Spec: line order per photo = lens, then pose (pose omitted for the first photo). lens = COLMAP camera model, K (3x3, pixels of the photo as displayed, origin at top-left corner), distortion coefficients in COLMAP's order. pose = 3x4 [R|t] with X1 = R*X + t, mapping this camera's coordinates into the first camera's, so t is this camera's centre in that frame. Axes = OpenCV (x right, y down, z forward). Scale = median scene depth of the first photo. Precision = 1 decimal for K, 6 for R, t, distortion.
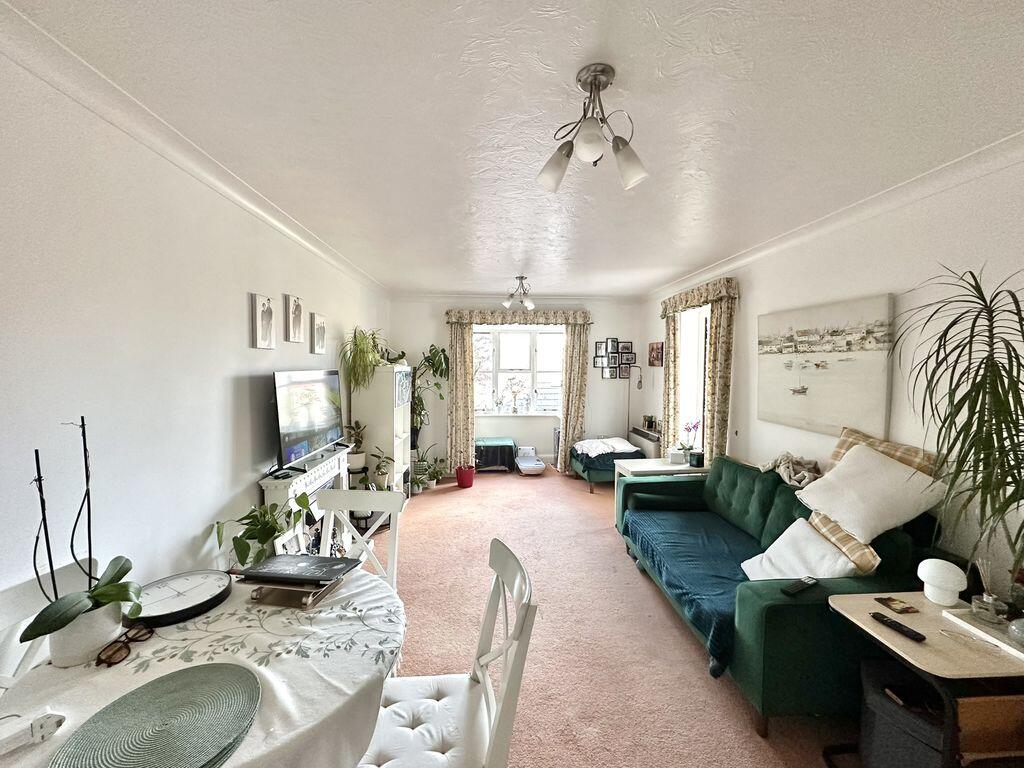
lens RADIAL K [[405.9, 0, 512.0], [0, 405.9, 384.0], [0, 0, 1]] dist [-0.000021, -0.000012]
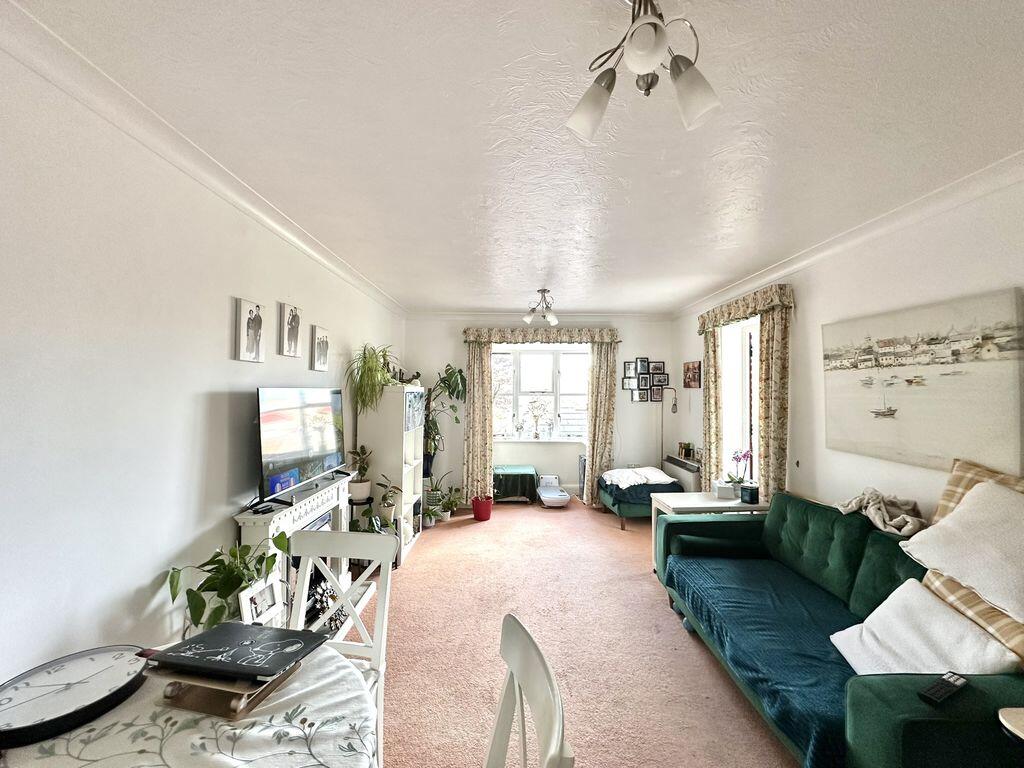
lens RADIAL K [[405.9, 0, 512.0], [0, 405.9, 384.0], [0, 0, 1]] dist [-0.000021, -0.000012]
pose [[0.998593, 0.000524, -0.053035, 0.000490], [-0.003890, 0.997982, -0.063377, 0.012484], [0.052894, 0.063494, 0.996579, 0.138513]]
